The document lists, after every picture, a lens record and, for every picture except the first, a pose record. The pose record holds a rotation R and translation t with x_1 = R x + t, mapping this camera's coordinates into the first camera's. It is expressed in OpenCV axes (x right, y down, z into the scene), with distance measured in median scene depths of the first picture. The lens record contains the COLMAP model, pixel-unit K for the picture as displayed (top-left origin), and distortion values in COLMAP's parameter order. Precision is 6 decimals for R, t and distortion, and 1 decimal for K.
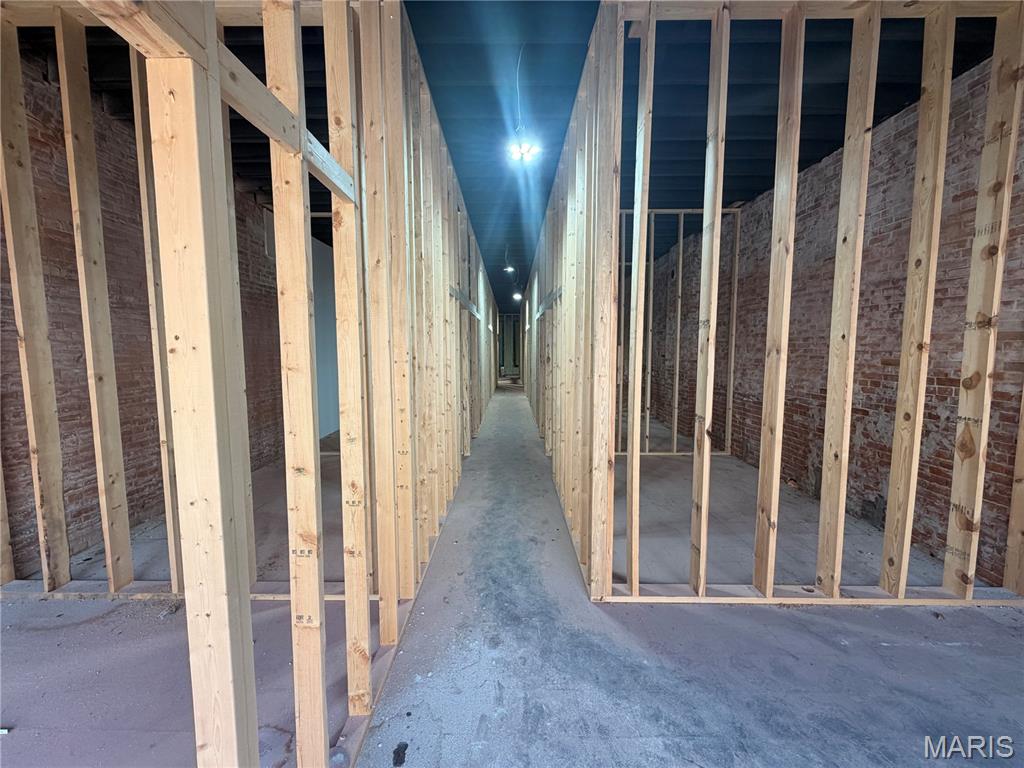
lens RADIAL K [[408.9, 0, 508.7], [0, 408.9, 384.4], [0, 0, 1]] dist [0.000902, -0.000234]
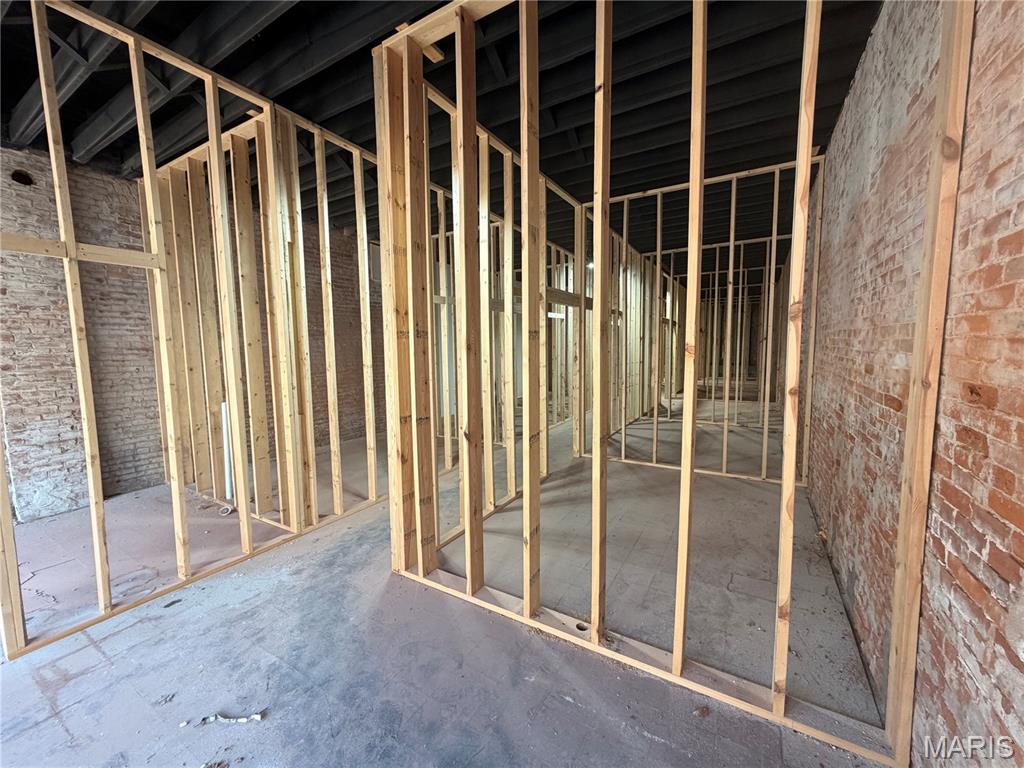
lens RADIAL K [[408.9, 0, 511.1], [0, 408.9, 382.4], [0, 0, 1]] dist [0.000902, -0.000234]
pose [[0.862214, 0.040290, -0.504939, 1.111332], [-0.032809, 0.999181, 0.023704, -0.046497], [0.505480, -0.003872, 0.862830, 0.175412]]
